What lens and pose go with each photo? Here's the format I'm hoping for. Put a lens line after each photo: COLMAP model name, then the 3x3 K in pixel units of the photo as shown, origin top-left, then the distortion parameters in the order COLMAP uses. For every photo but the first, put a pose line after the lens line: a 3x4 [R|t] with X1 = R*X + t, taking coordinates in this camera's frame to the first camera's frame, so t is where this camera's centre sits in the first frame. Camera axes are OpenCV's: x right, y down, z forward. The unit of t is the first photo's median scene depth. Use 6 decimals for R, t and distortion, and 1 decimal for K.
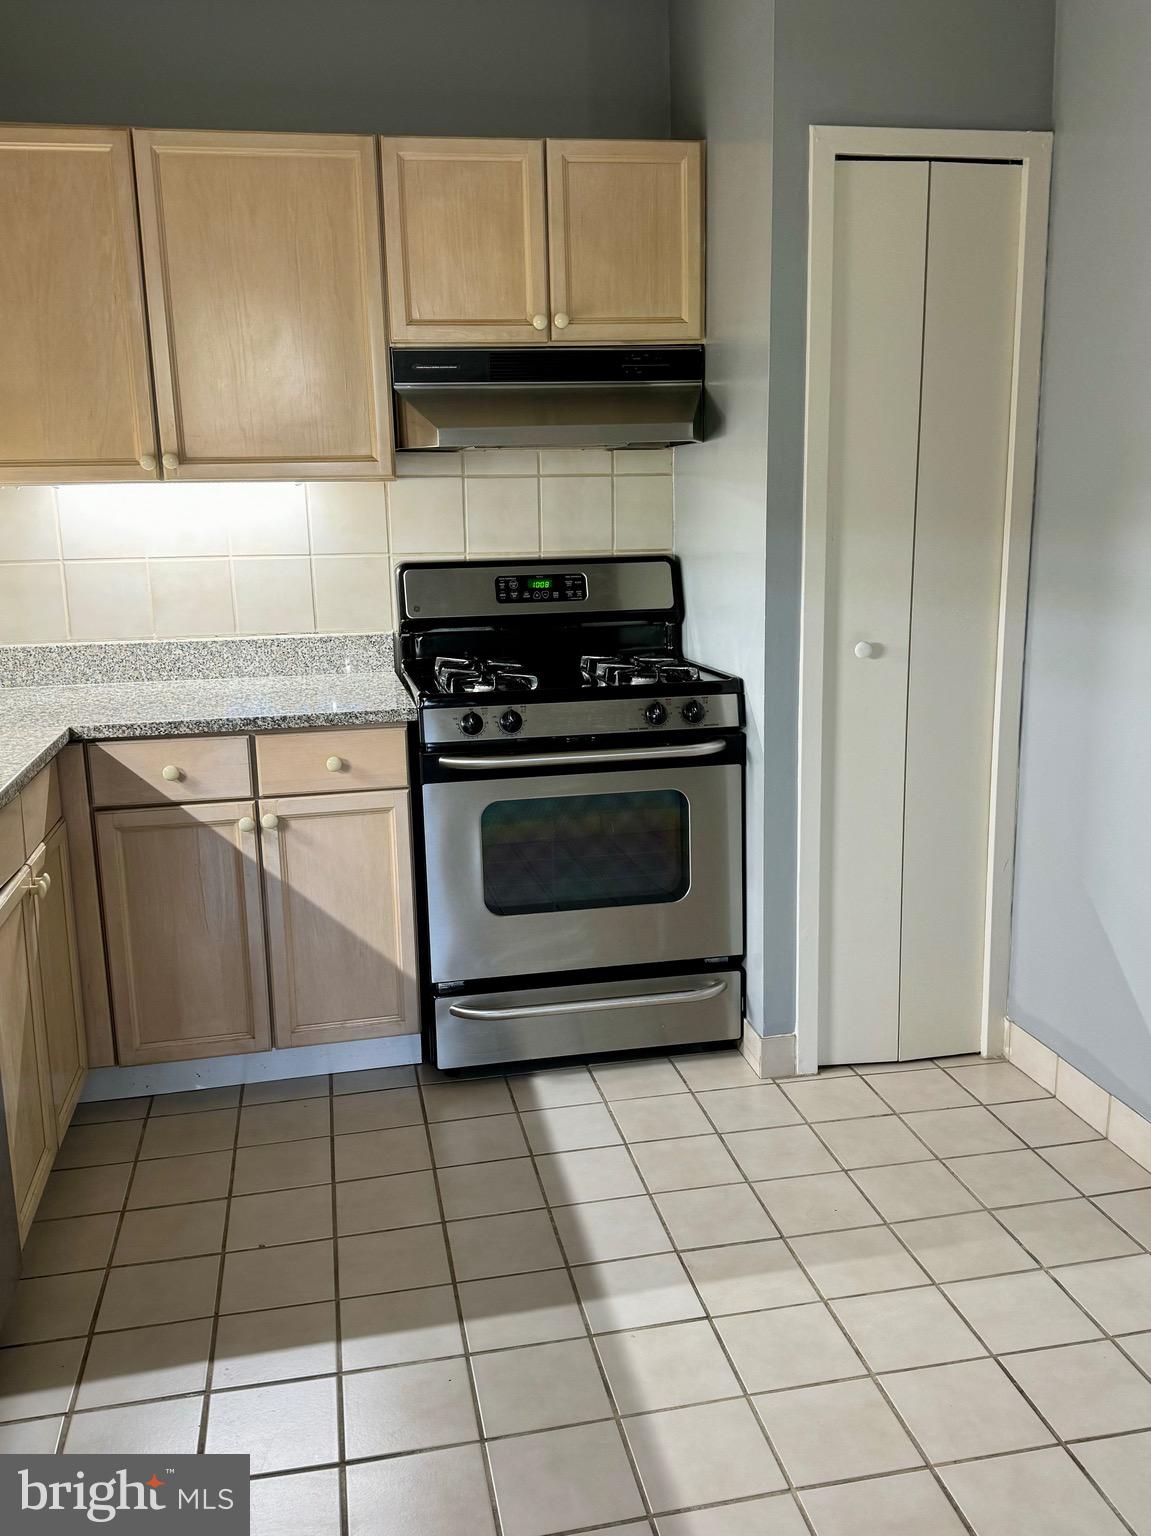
lens RADIAL K [[1324.5, 0, 575.5], [0, 1324.5, 768.0], [0, 0, 1]] dist [0.161846, -0.290308]
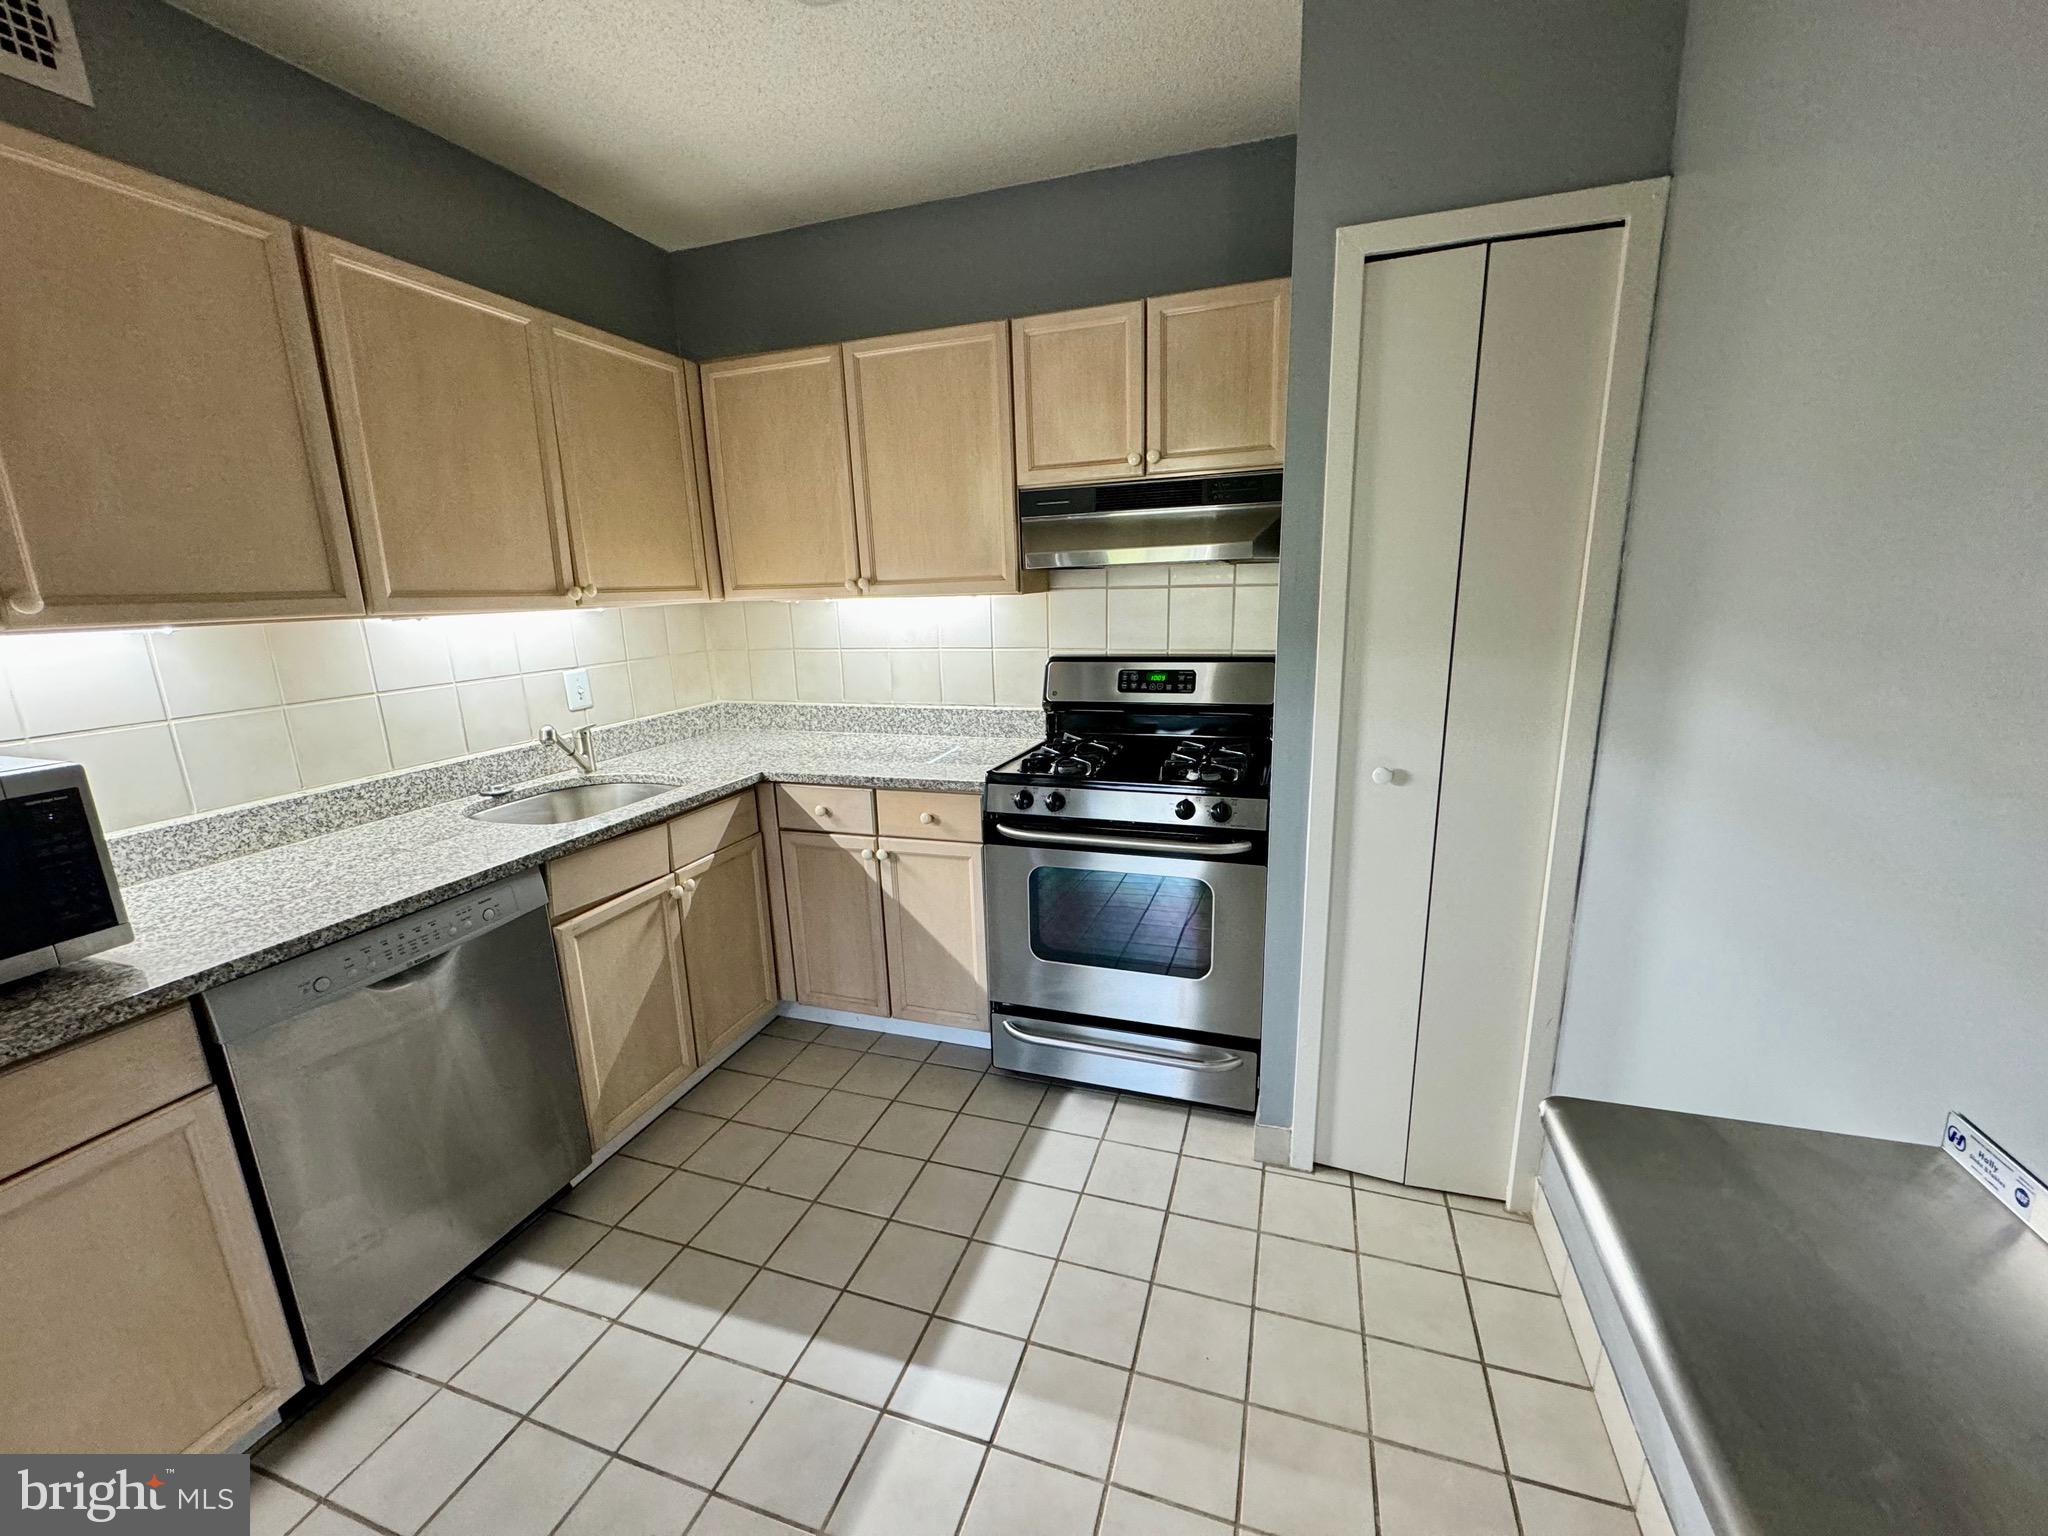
lens RADIAL K [[813.0, 0, 1024.0], [0, 813.0, 768.0], [0, 0, 1]] dist [0.001151, 0.000076]
pose [[0.866476, 0.105308, -0.487986, 0.272434], [-0.091557, 0.994440, 0.052030, -0.098698], [0.490752, -0.000404, 0.871299, 0.357385]]
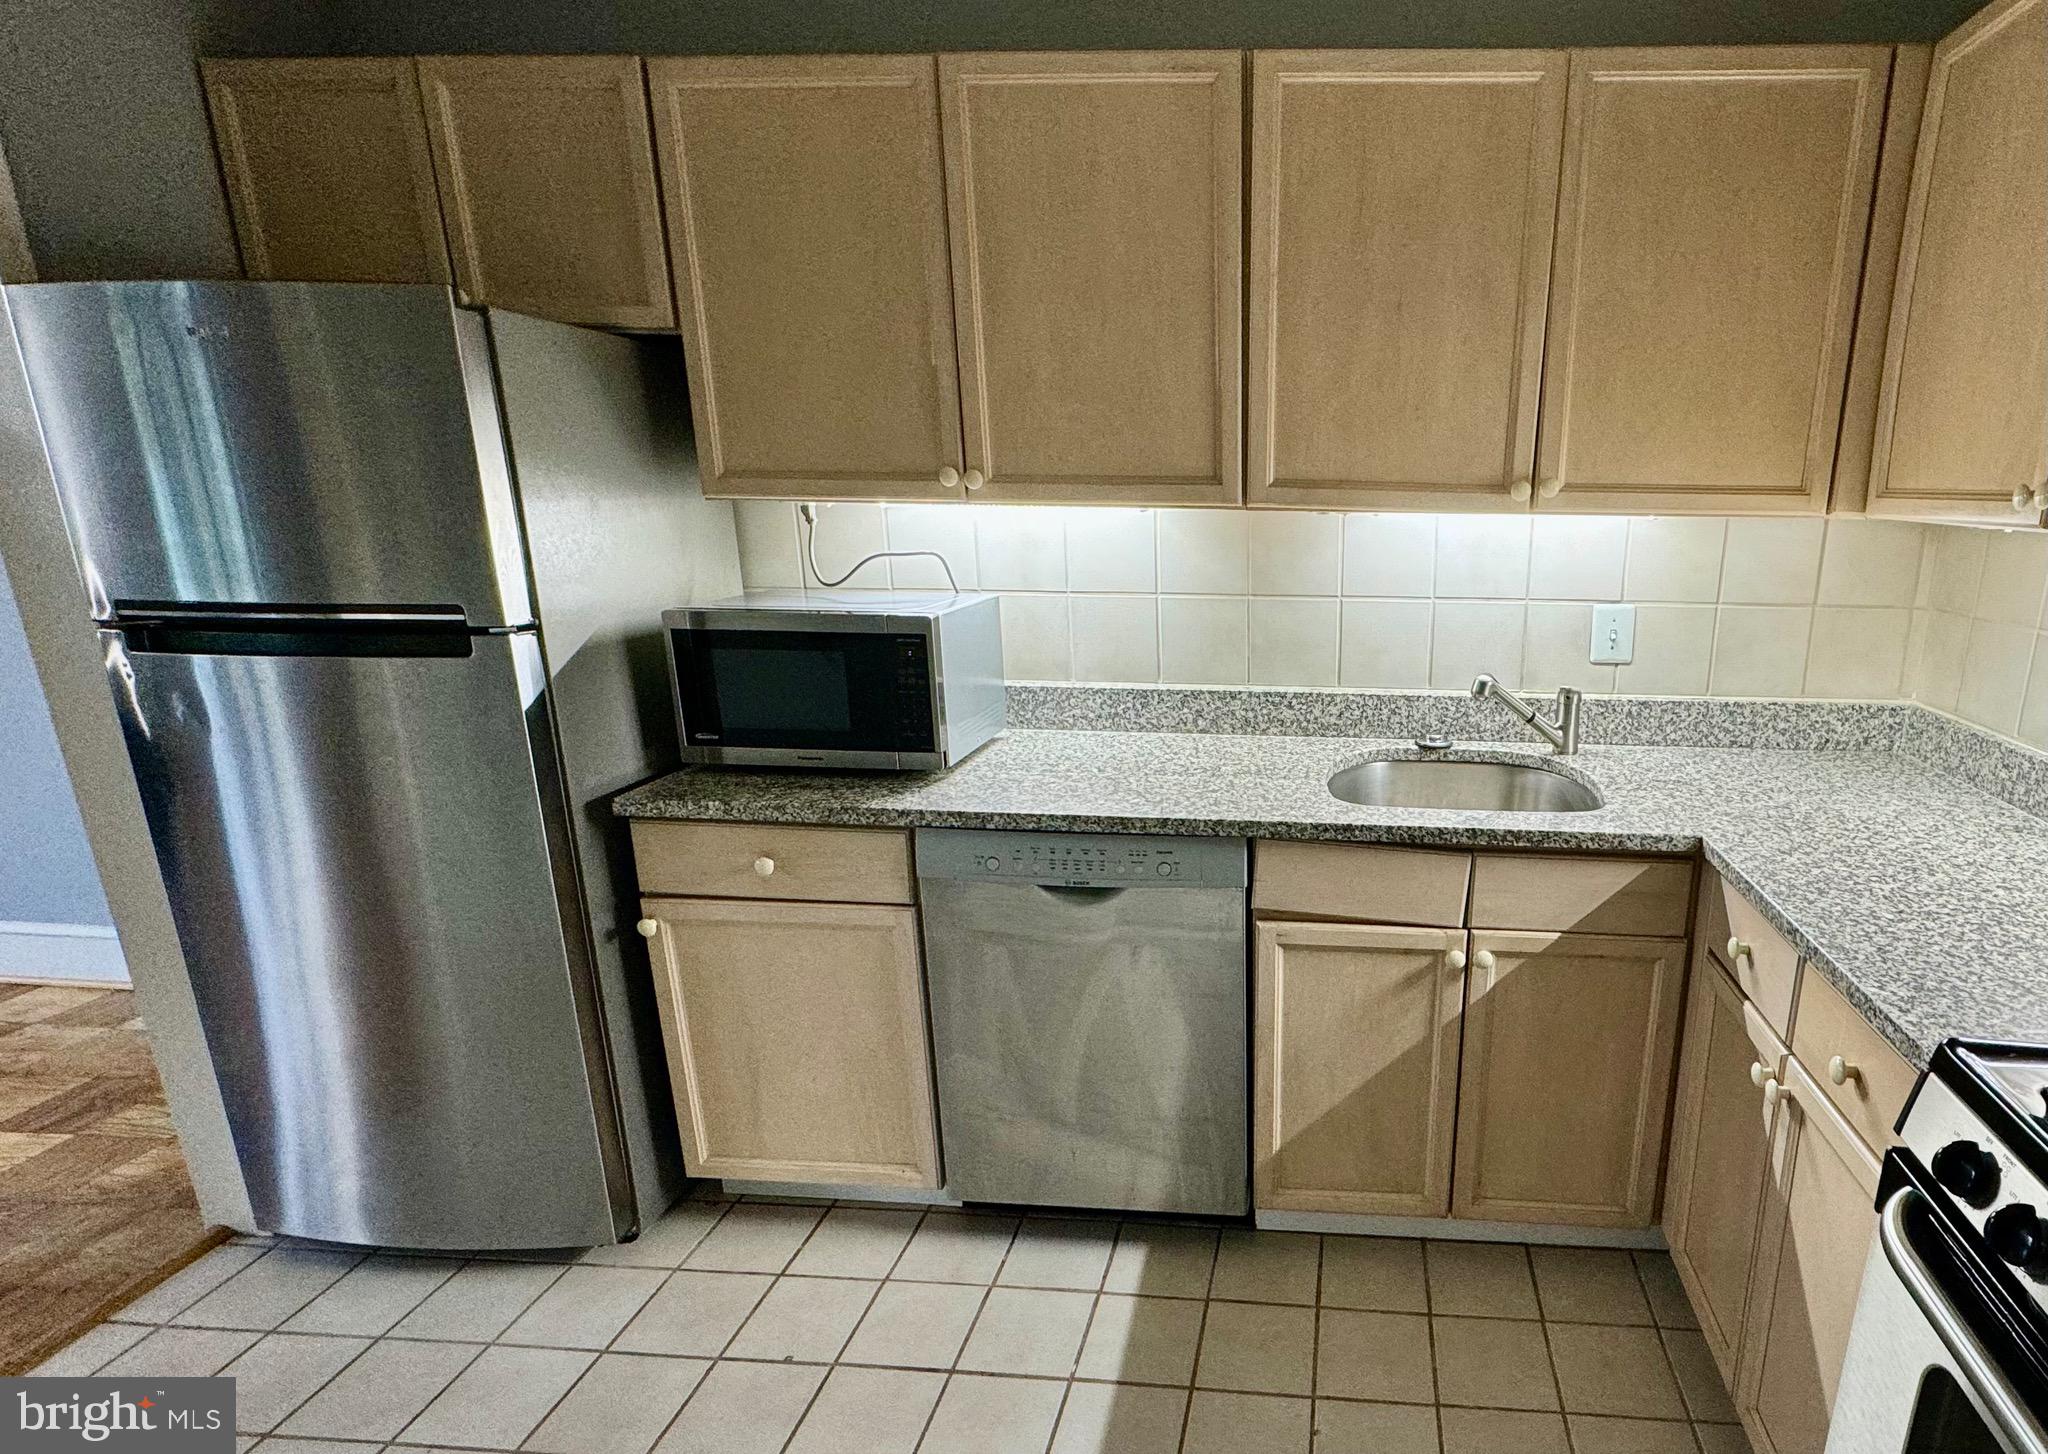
lens RADIAL K [[1033.3, 0, 1024.1], [0, 1033.3, 770.9], [0, 0, 1]] dist [-0.002712, -0.000724]
pose [[-0.259768, 0.277189, -0.925033, 0.251298], [-0.206889, 0.919700, 0.333690, -0.174825], [0.943248, 0.278061, -0.181561, 0.693604]]
